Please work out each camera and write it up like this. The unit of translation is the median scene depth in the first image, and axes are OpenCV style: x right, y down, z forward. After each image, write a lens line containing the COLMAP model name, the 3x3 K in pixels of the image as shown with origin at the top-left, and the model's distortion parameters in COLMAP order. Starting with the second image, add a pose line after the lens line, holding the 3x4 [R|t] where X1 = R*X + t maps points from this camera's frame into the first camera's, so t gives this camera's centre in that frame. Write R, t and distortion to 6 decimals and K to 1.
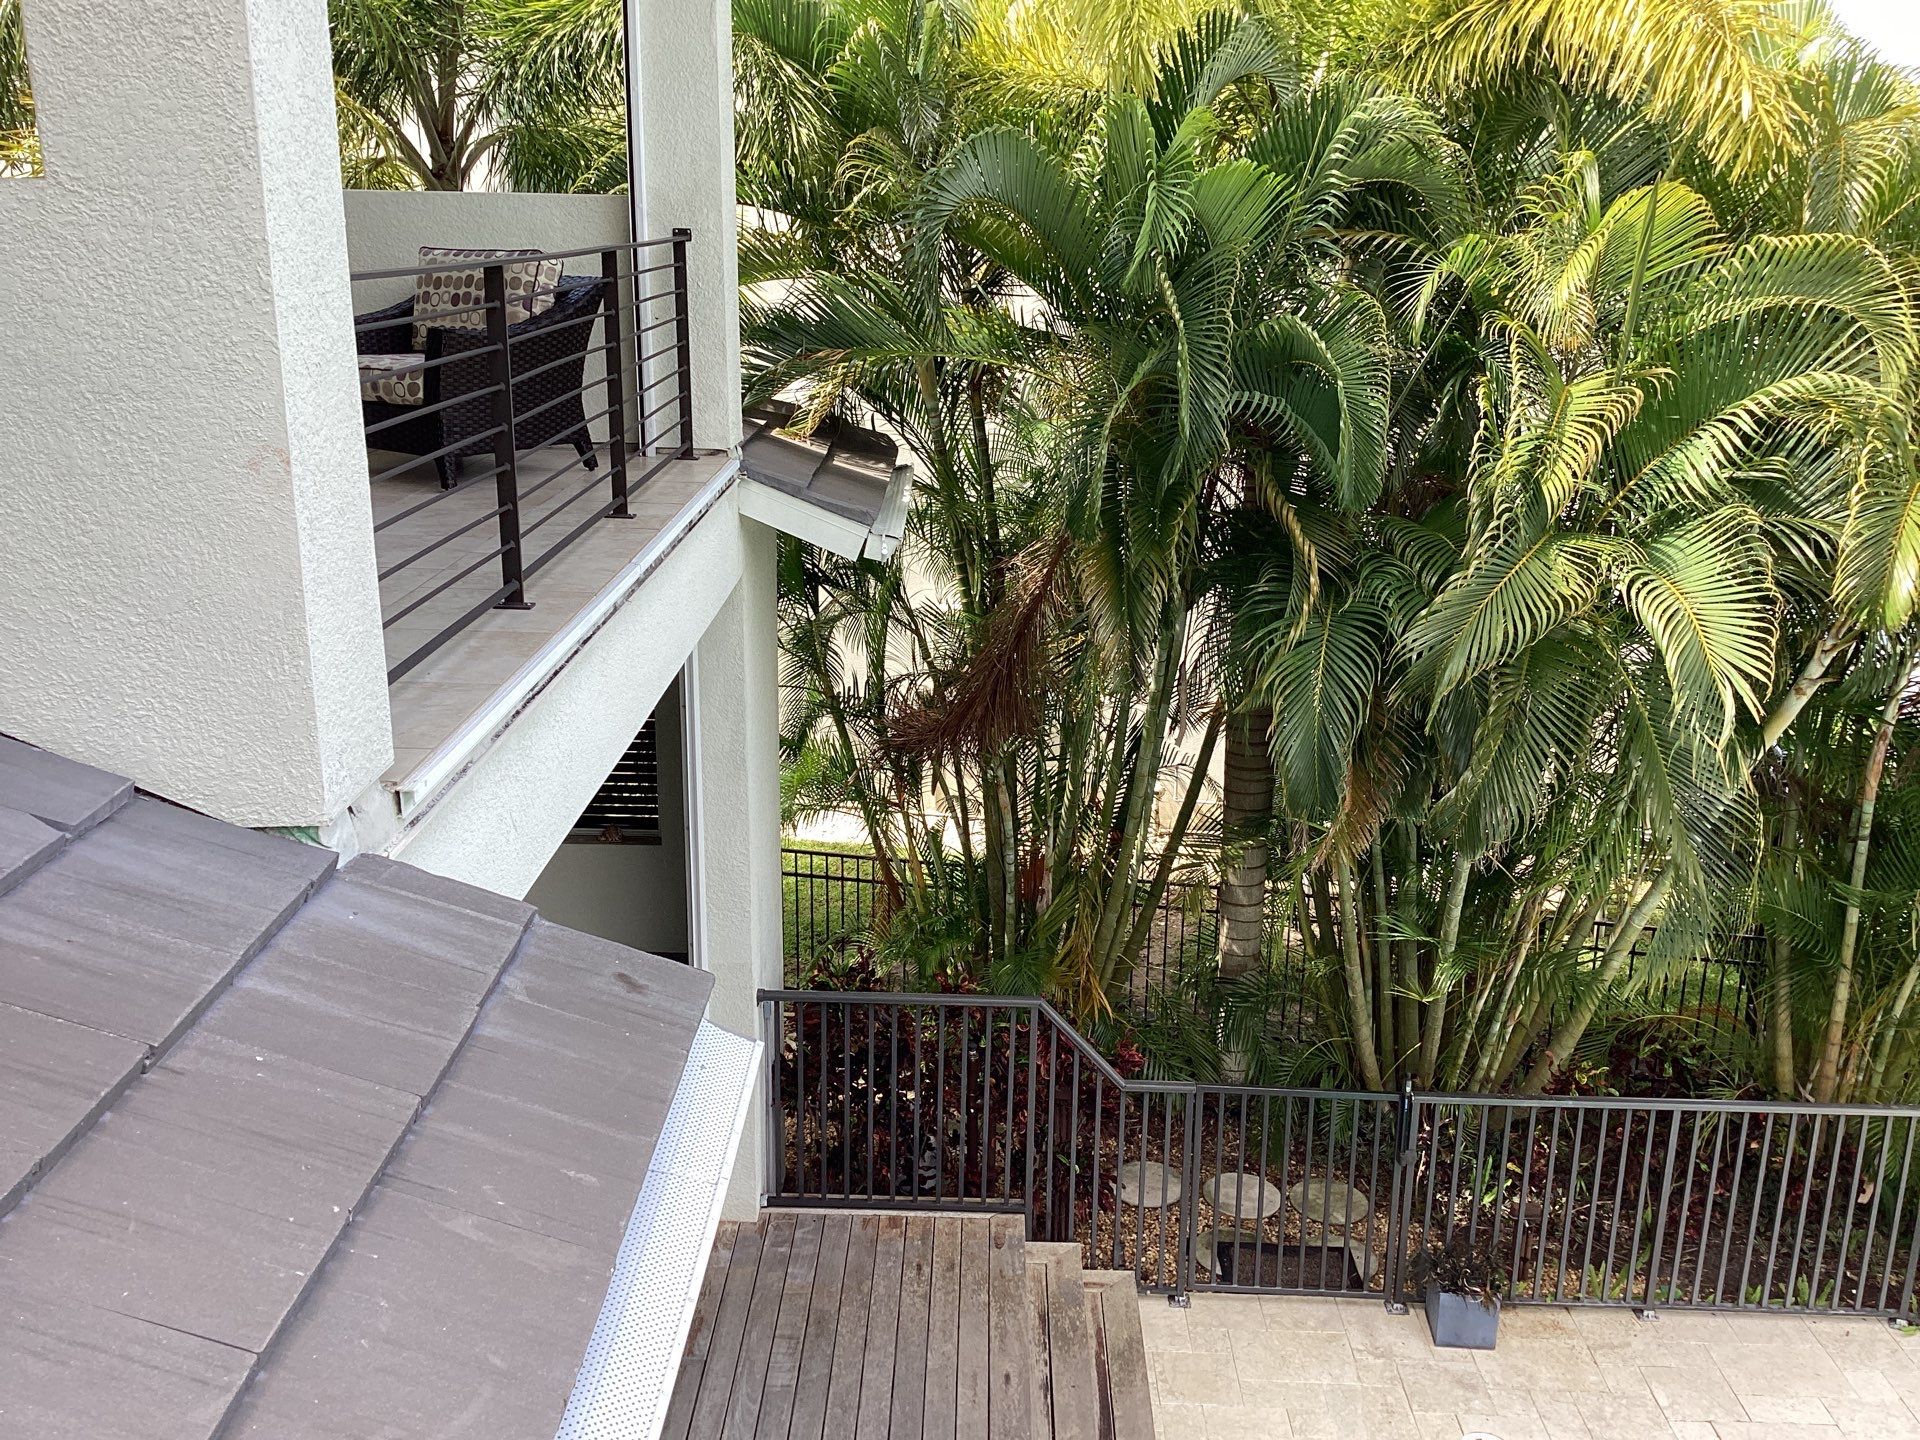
lens RADIAL K [[1728.3, 0, 960.0], [0, 1728.3, 720.0], [0, 0, 1]] dist [0.148961, -0.330316]
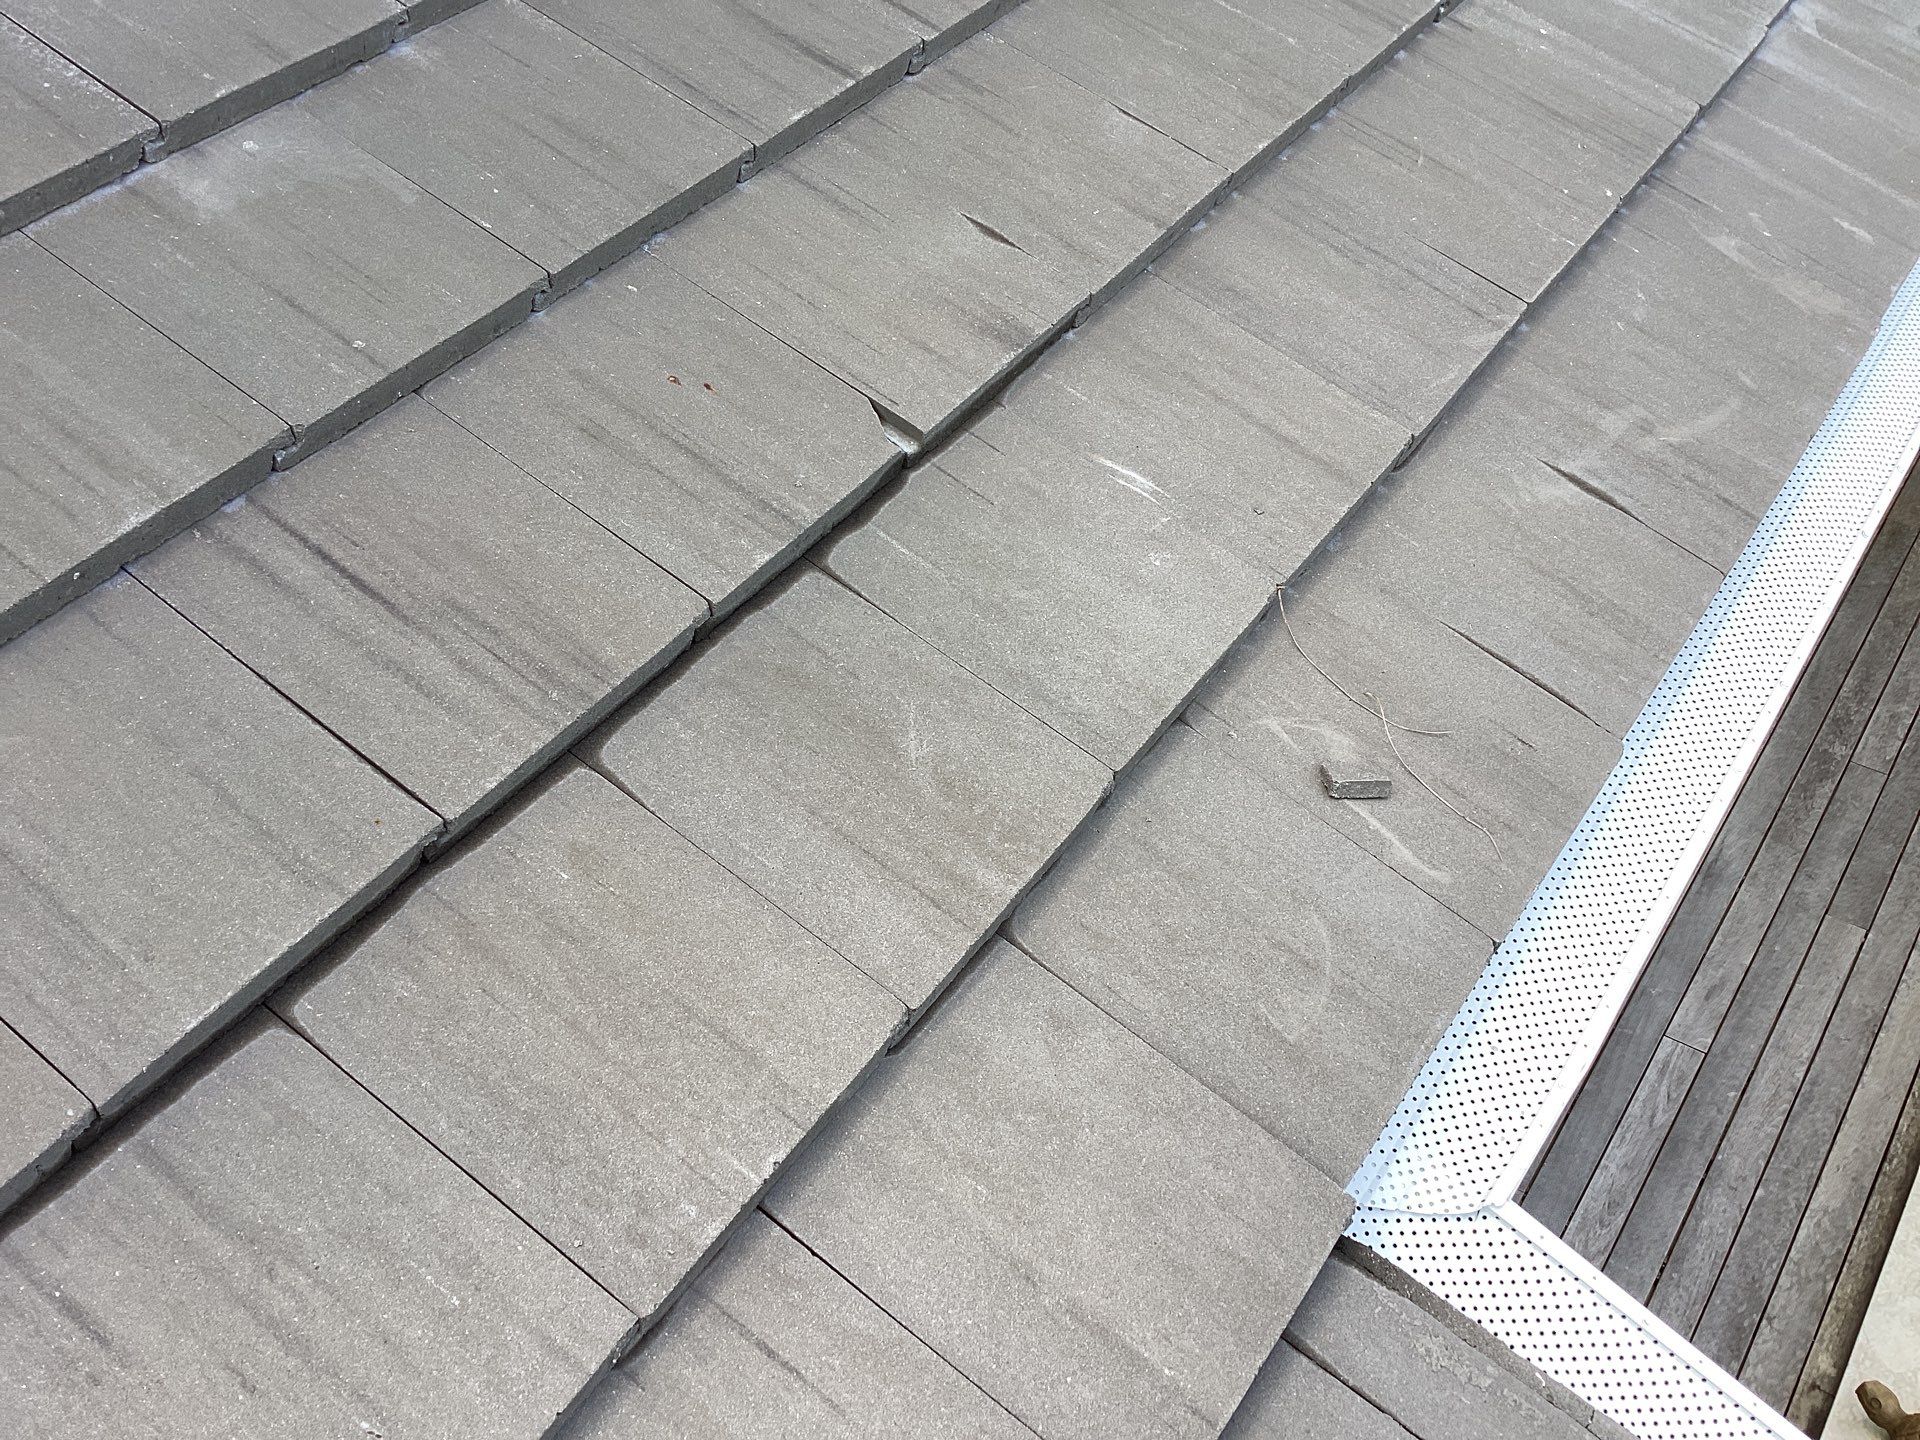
lens RADIAL K [[1723.6, 0, 948.2], [0, 1723.6, 723.9], [0, 0, 1]] dist [0.118942, -0.221836]
pose [[0.820525, 0.337585, -0.461276, -0.031196], [-0.085973, 0.870680, 0.484278, 0.027562], [0.565109, -0.357704, 0.743438, -0.005968]]
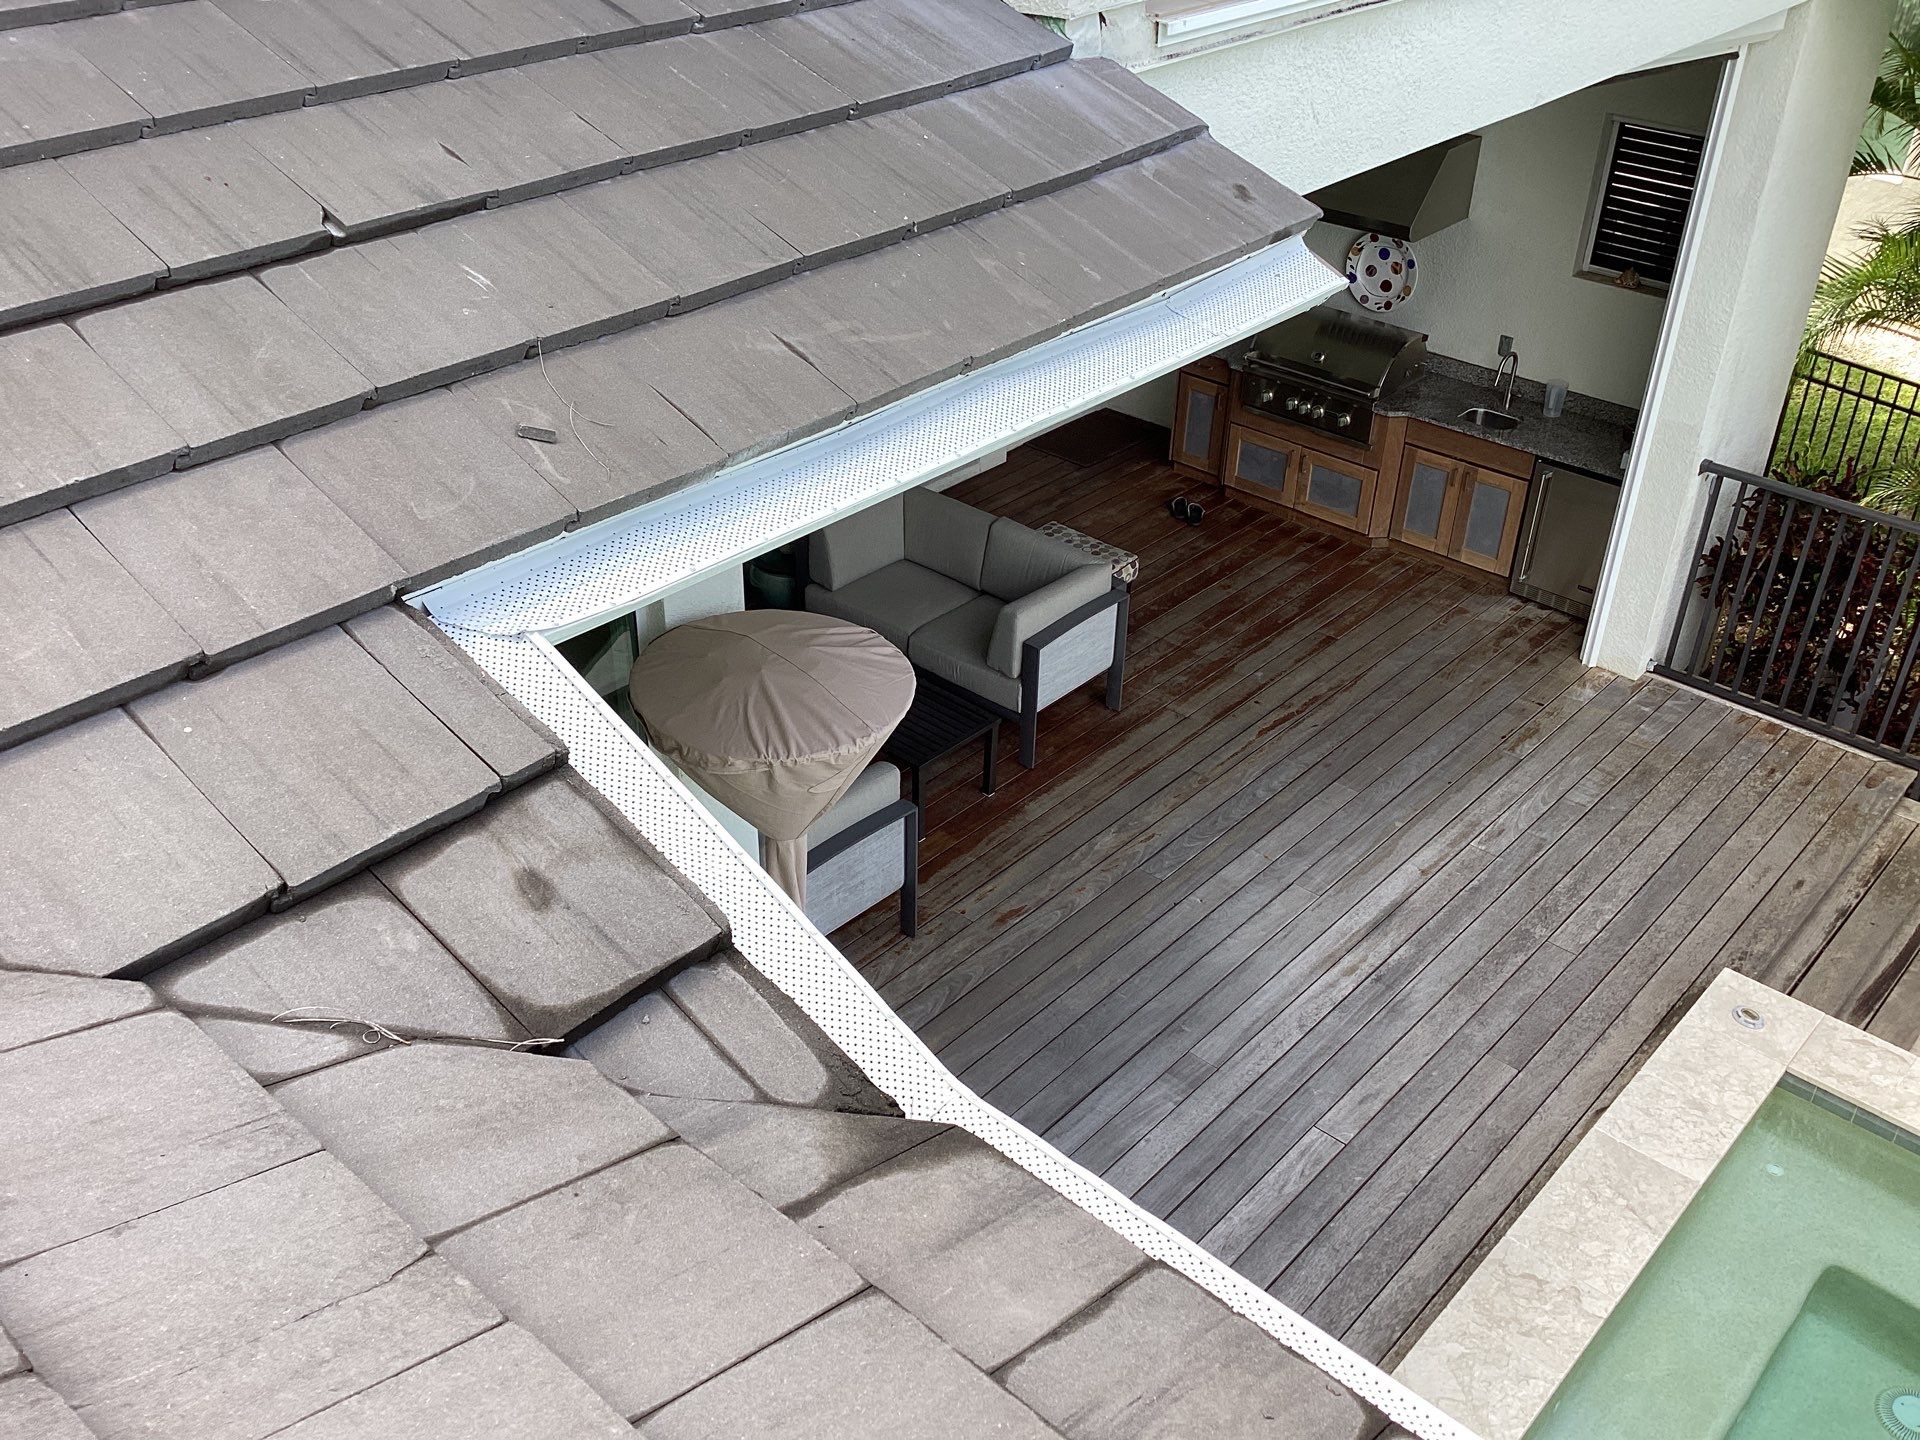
lens RADIAL K [[1725.3, 0, 956.5], [0, 1725.3, 722.3], [0, 0, 1]] dist [0.127725, -0.259802]
pose [[0.755179, 0.349893, -0.554328, 0.185043], [-0.186054, 0.925264, 0.330561, 0.049050], [0.628561, -0.146498, 0.763839, -0.052020]]
